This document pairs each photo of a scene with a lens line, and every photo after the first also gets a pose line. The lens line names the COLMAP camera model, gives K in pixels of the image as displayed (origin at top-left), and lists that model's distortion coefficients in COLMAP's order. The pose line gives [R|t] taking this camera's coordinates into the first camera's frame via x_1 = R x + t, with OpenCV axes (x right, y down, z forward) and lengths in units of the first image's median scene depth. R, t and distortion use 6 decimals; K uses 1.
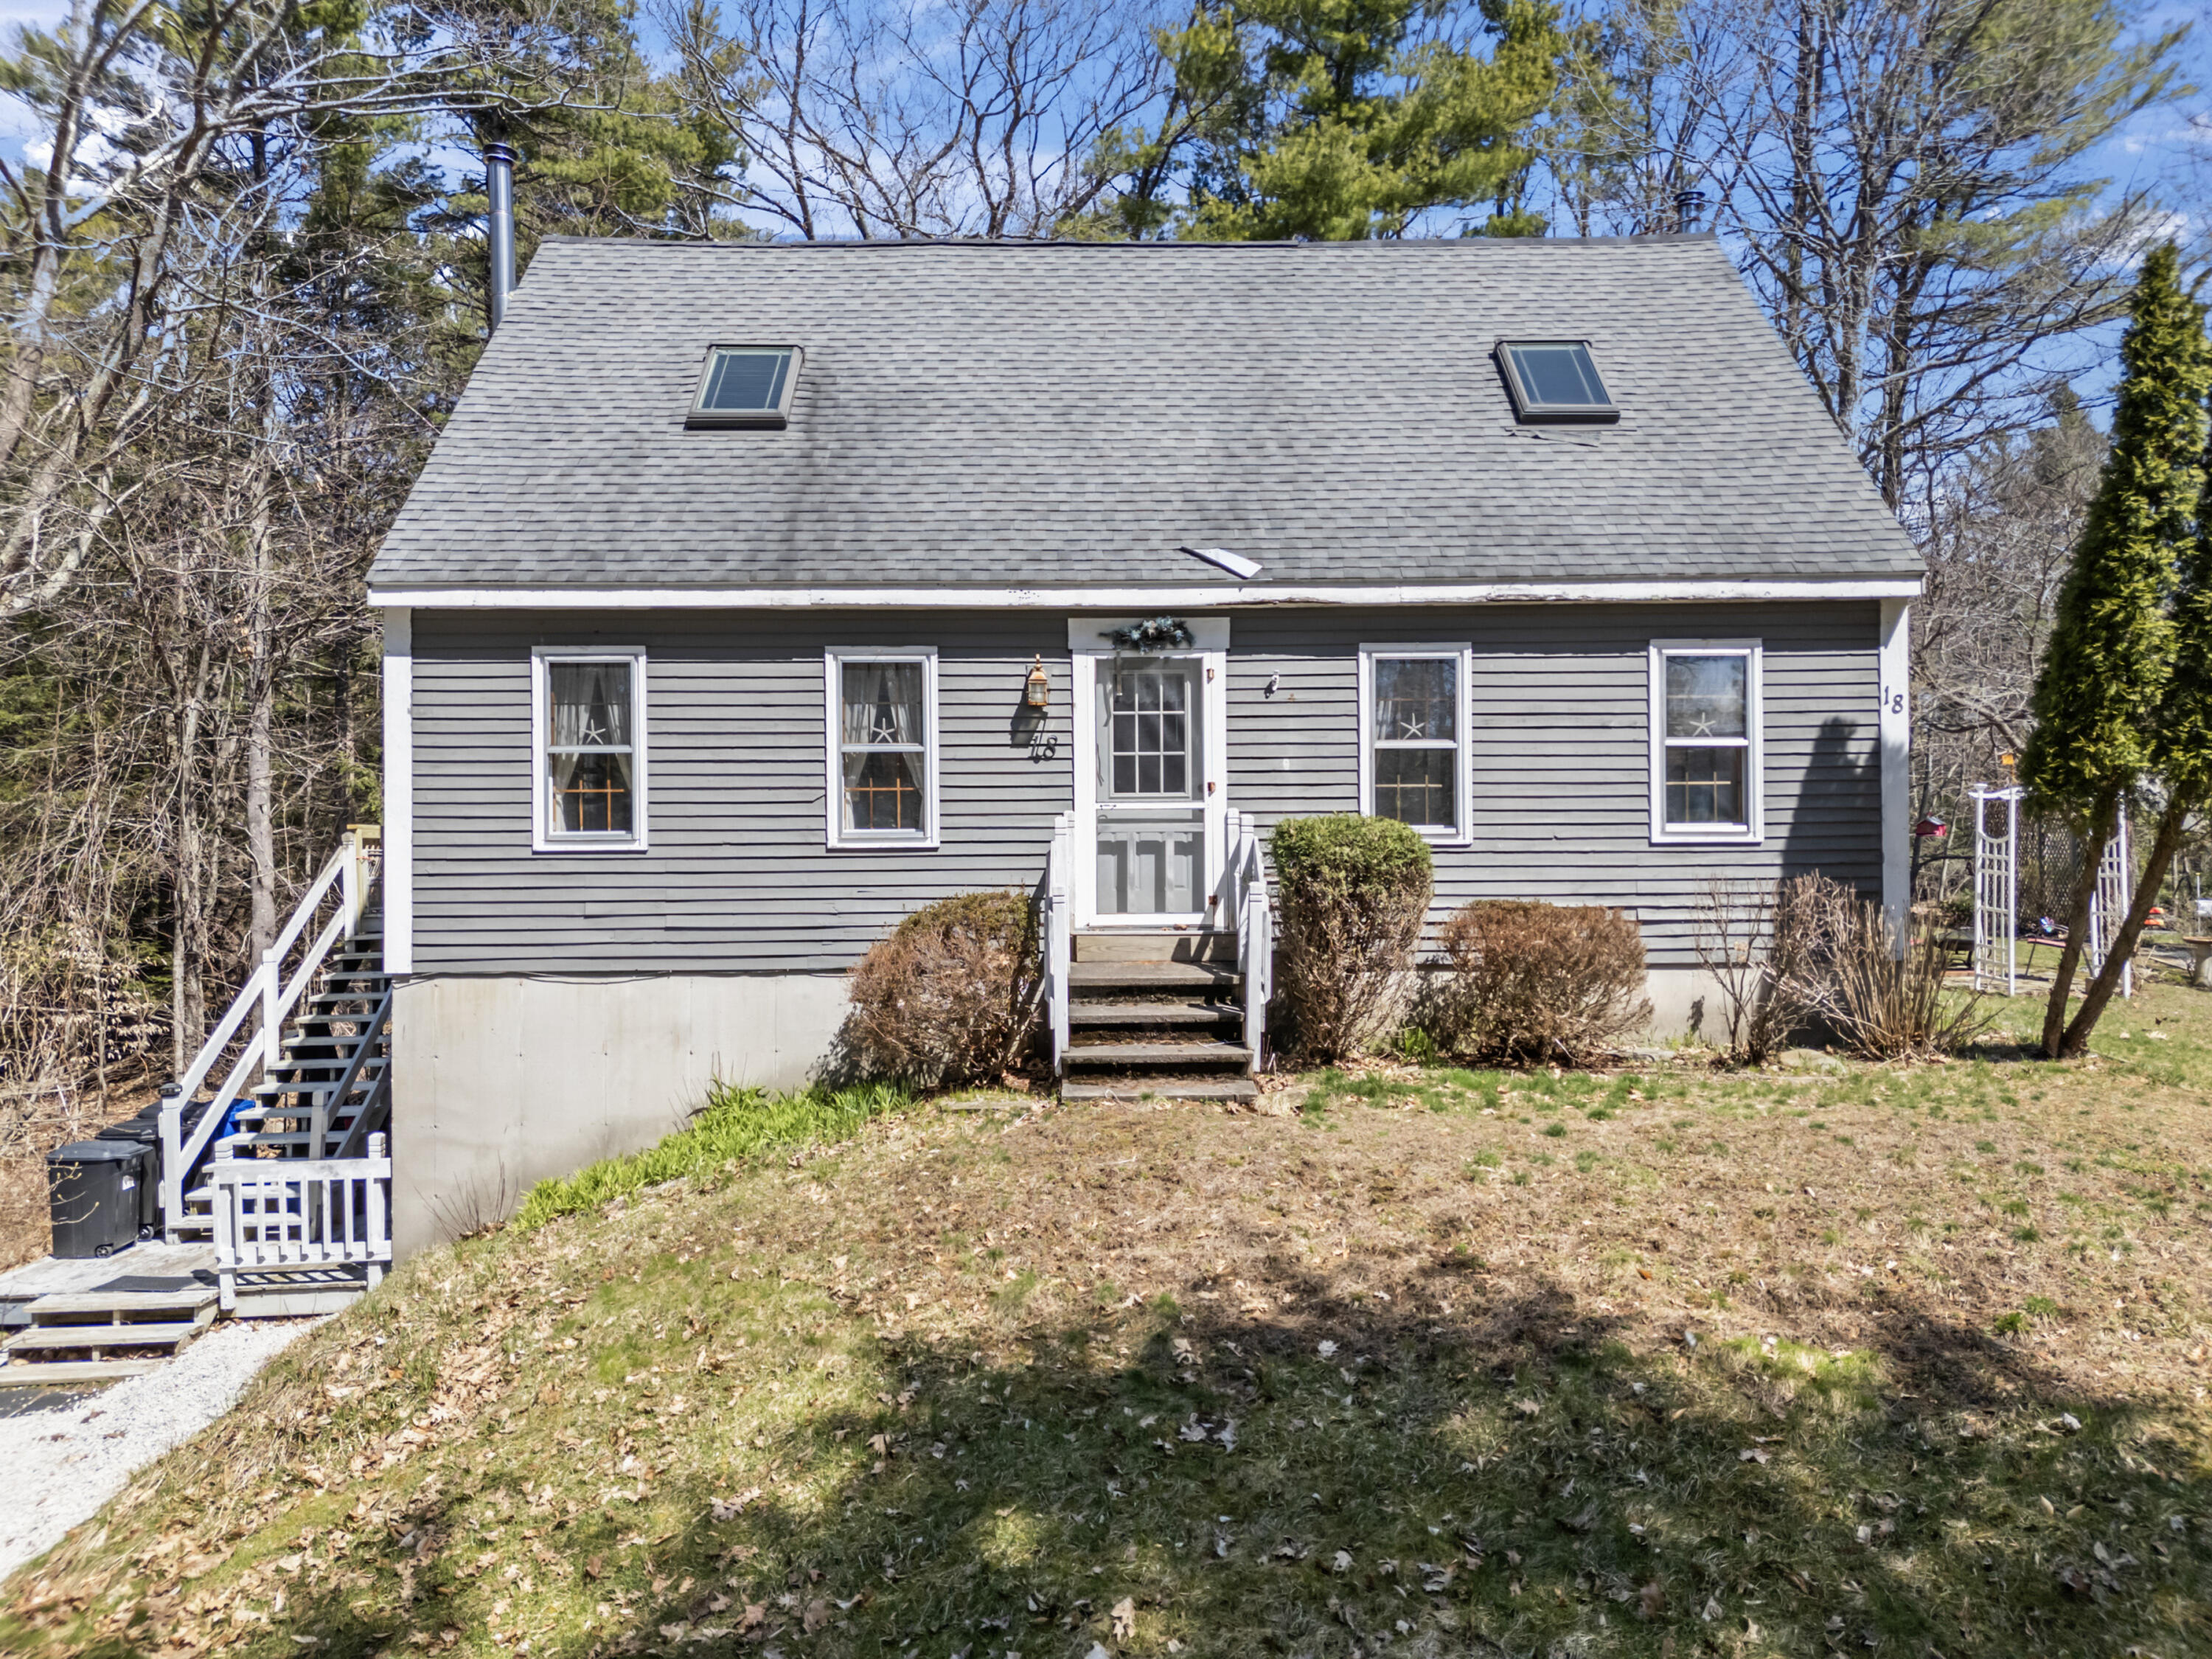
lens RADIAL K [[1633.0, 0, 1106.7], [0, 1633.0, 772.3], [0, 0, 1]] dist [0.038208, -0.017913]
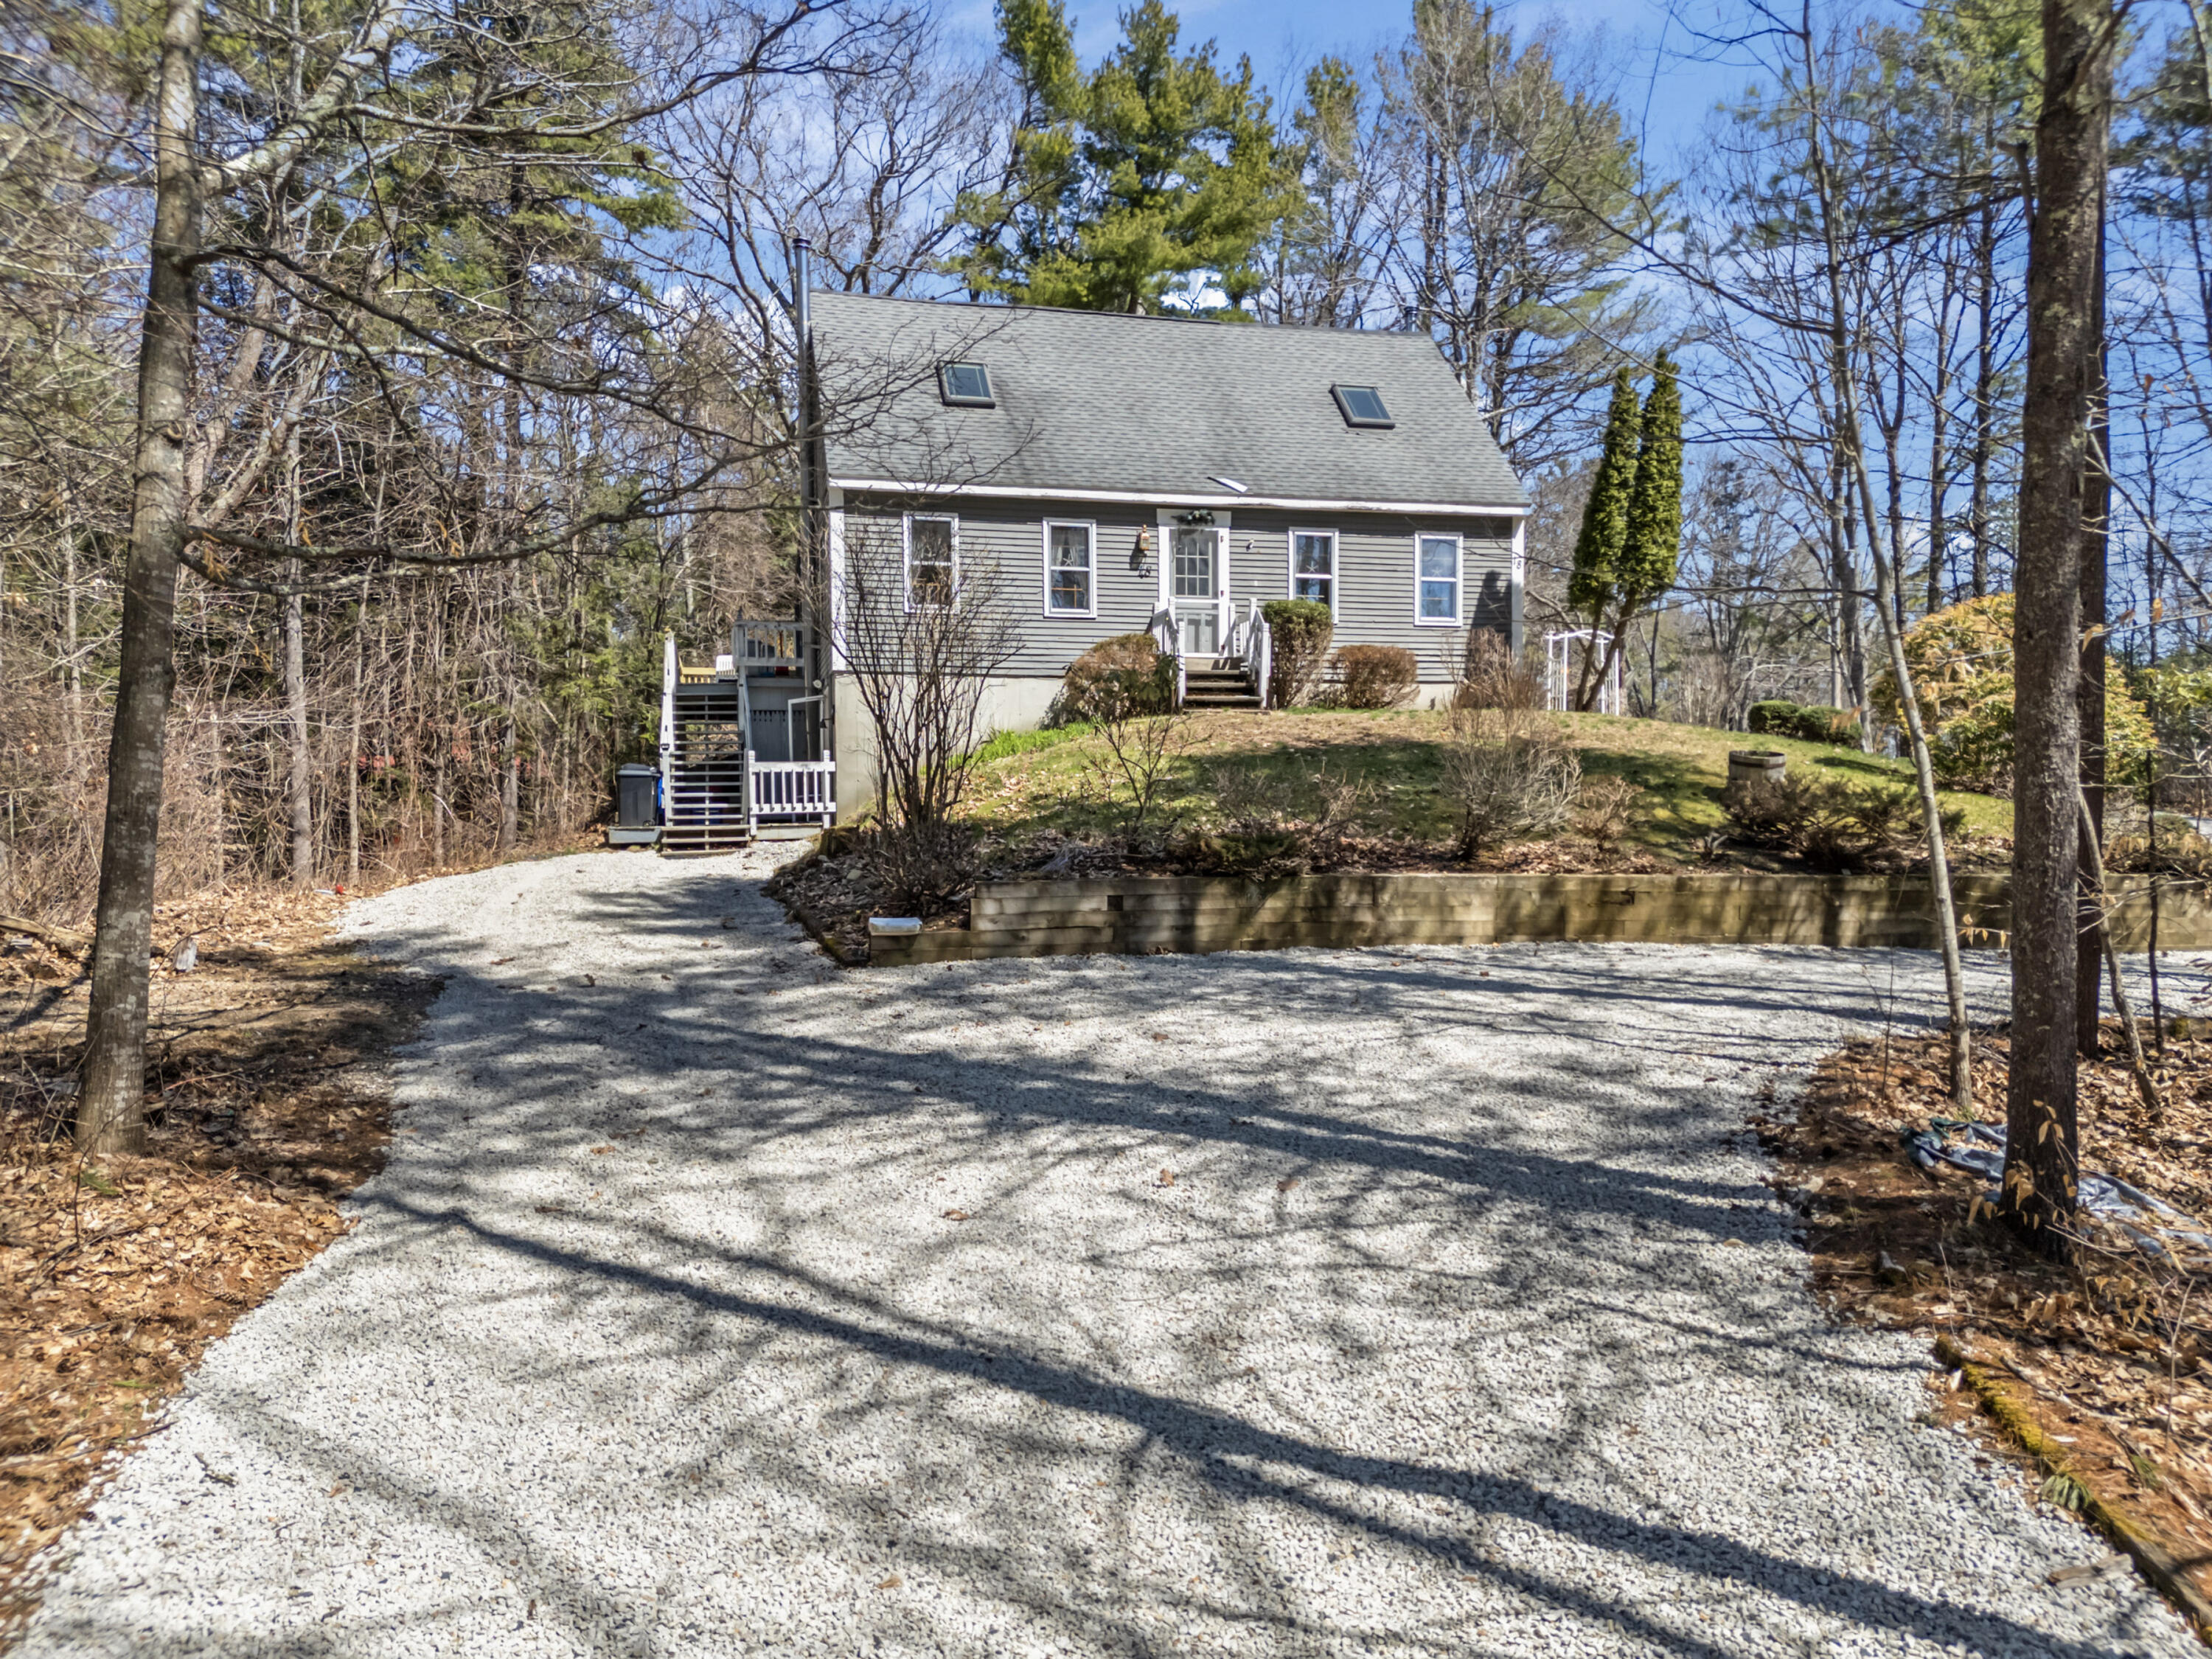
lens RADIAL K [[1633.0, 0, 1115.1], [0, 1633.0, 832.4], [0, 0, 1]] dist [0.038208, -0.017913]
pose [[0.972605, -0.001381, 0.232458, -0.560402], [-0.007136, 0.999334, 0.035796, 0.243727], [-0.232352, -0.036474, 0.971948, -1.028067]]
